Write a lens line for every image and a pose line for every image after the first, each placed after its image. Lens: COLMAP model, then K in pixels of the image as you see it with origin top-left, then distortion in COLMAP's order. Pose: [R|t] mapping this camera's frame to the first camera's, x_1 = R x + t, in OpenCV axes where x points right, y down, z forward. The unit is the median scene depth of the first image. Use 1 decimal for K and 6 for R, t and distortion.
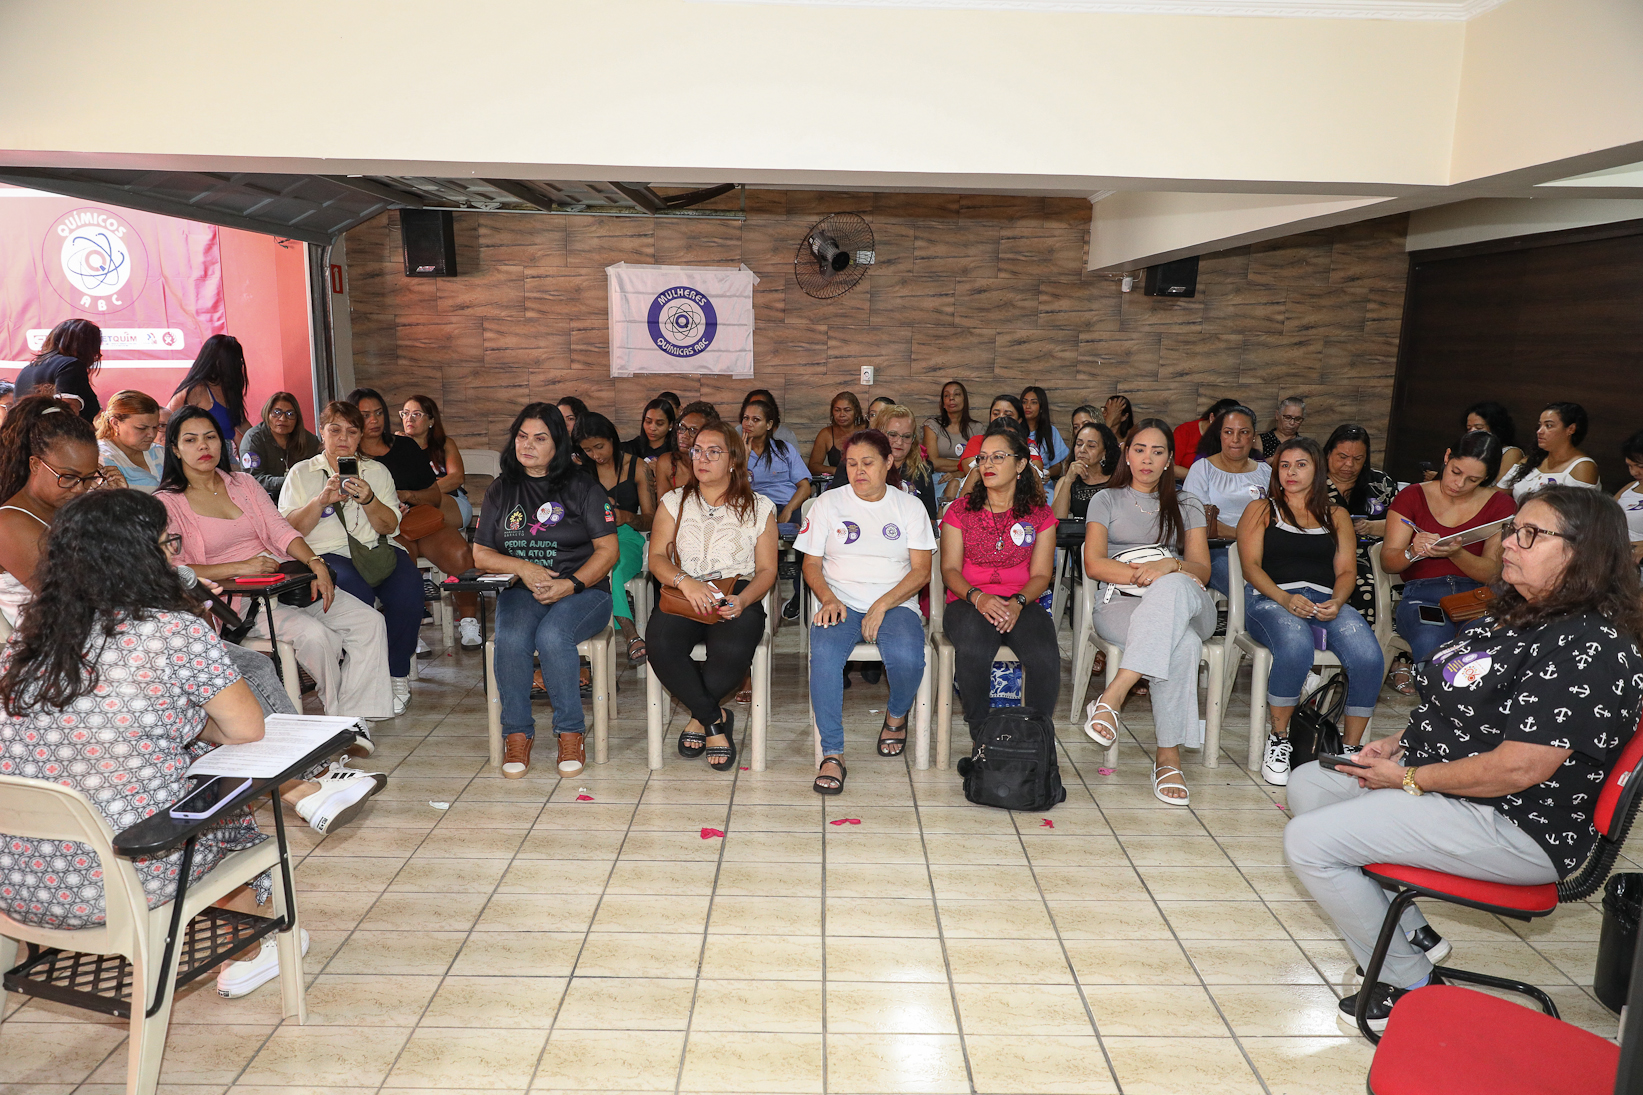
lens RADIAL K [[1101.5, 0, 829.4], [0, 1101.5, 550.9], [0, 0, 1]] dist [-0.002439, 0.017437]
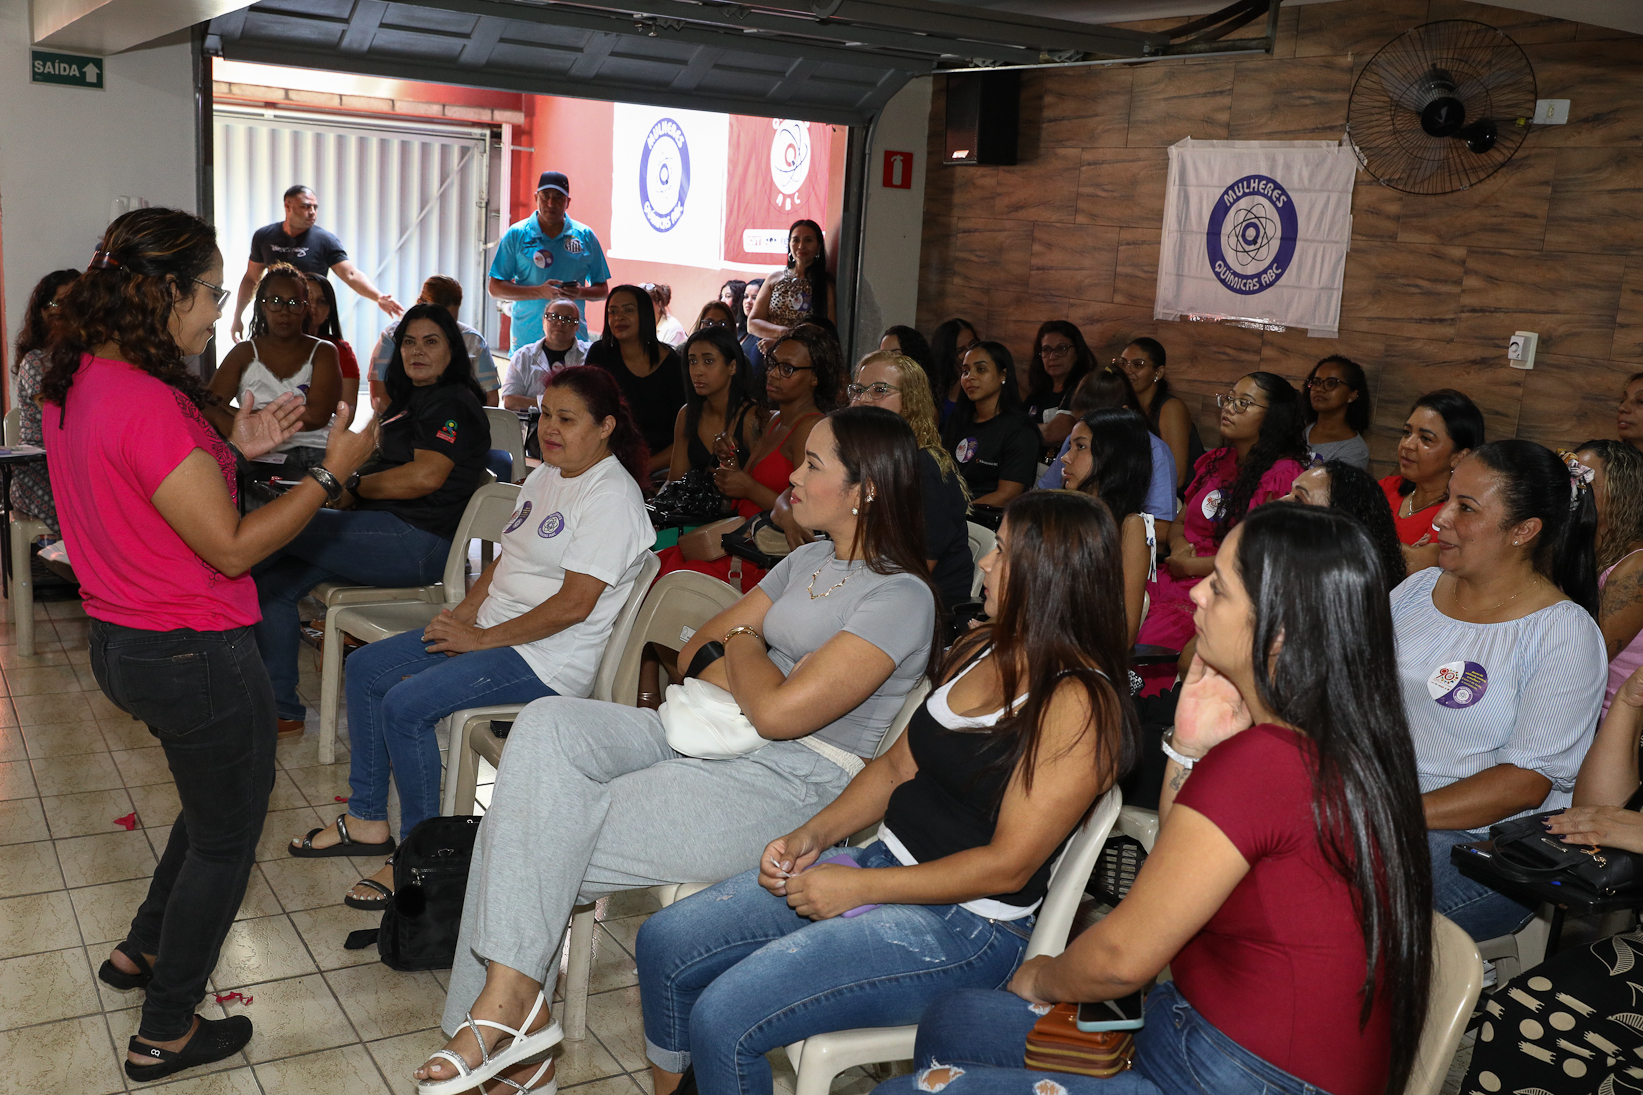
lens RADIAL K [[1605.1, 0, 824.5], [0, 1605.1, 545.8], [0, 0, 1]] dist [0.020187, 0.000000]
pose [[0.493725, 0.185089, -0.849693, 0.521158], [-0.210652, 0.973442, 0.089644, -0.073807], [0.843719, 0.134730, 0.519602, 0.376805]]
